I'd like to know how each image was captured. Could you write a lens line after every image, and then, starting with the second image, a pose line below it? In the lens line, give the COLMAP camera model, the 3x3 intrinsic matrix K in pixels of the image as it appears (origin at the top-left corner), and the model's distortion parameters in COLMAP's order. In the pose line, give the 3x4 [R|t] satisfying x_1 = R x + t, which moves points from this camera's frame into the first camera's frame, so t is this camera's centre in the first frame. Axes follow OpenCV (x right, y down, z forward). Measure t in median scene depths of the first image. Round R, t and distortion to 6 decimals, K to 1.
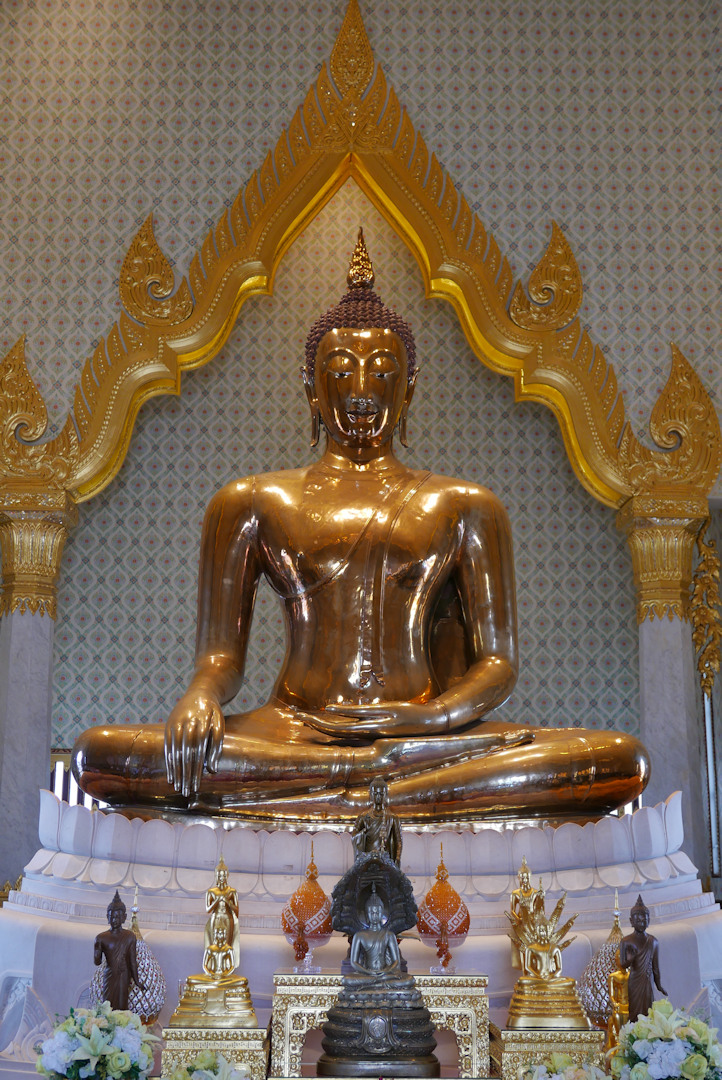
lens RADIAL K [[1385.3, 0, 361.0], [0, 1385.3, 540.0], [0, 0, 1]] dist [-0.031784, 0.114083]
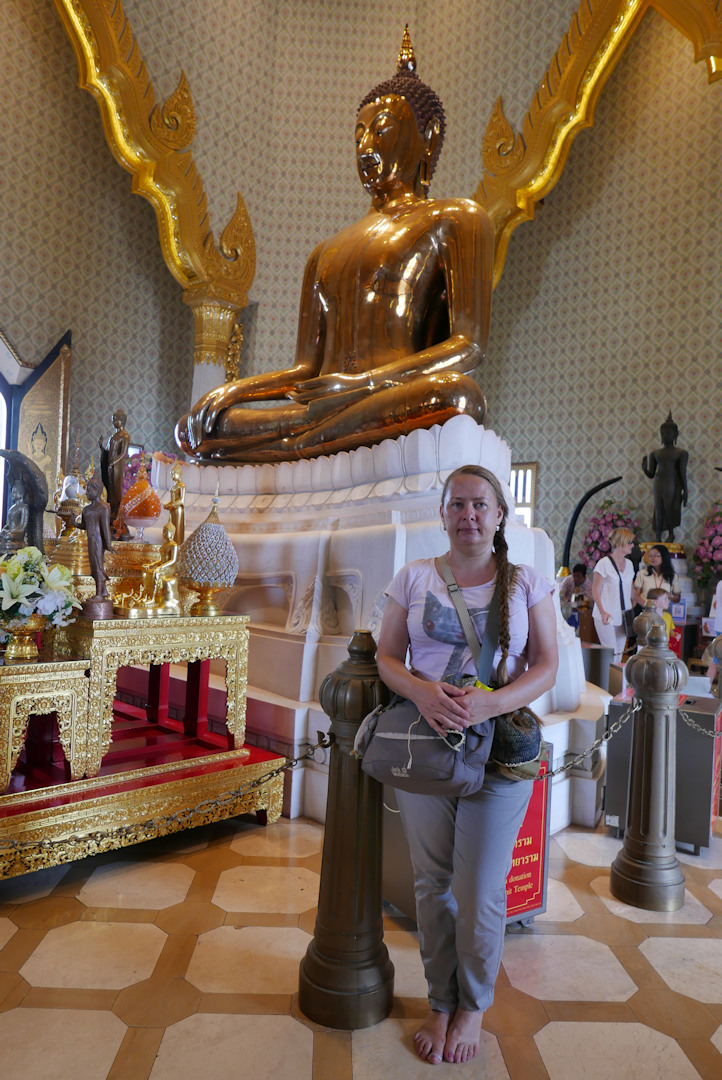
lens RADIAL K [[745.6, 0, 363.7], [0, 745.6, 541.2], [0, 0, 1]] dist [-0.029855, 0.008669]
pose [[0.724004, 0.015739, -0.689616, 0.452061], [0.124430, 0.980360, 0.153010, 0.139402], [0.678480, -0.196589, 0.707826, 0.392169]]
